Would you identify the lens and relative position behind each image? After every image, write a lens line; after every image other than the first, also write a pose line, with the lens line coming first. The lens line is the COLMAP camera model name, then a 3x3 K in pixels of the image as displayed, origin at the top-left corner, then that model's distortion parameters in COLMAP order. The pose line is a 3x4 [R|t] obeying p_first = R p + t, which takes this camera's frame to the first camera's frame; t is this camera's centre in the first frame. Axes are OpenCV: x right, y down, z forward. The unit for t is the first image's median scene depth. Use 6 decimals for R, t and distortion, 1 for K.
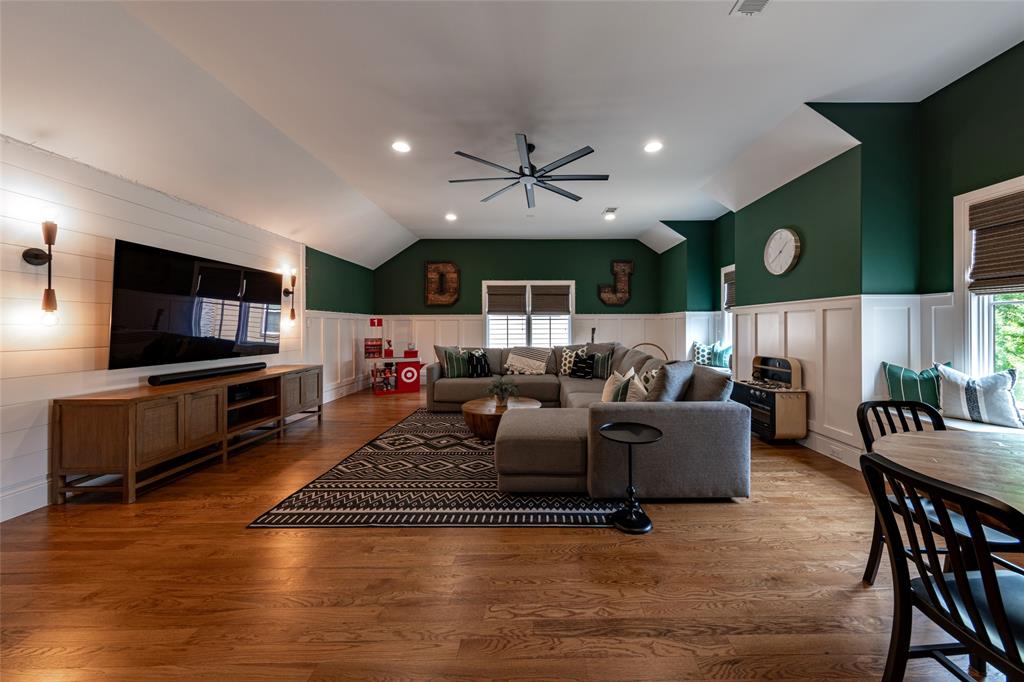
lens RADIAL K [[343.3, 0, 511.7], [0, 343.3, 325.8], [0, 0, 1]] dist [0.001772, -0.000114]
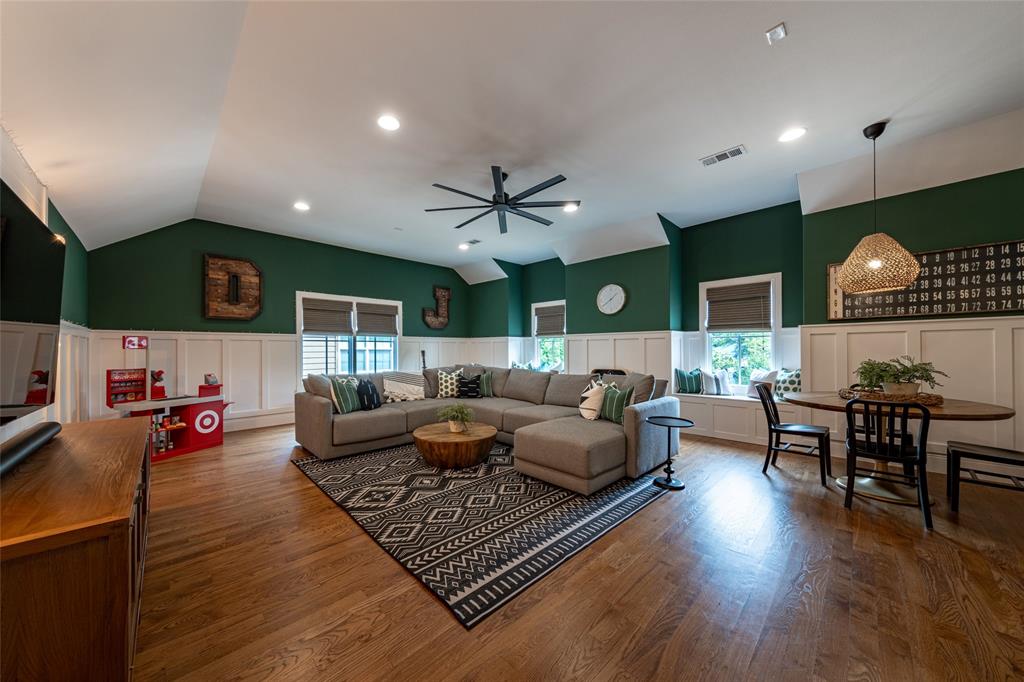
lens RADIAL K [[343.3, 0, 510.1], [0, 343.3, 346.4], [0, 0, 1]] dist [0.001772, -0.000114]
pose [[0.735328, 0.005278, 0.677691, -0.378167], [-0.000435, 0.999973, -0.007316, 0.002007], [-0.677711, 0.005084, 0.735311, 0.131708]]
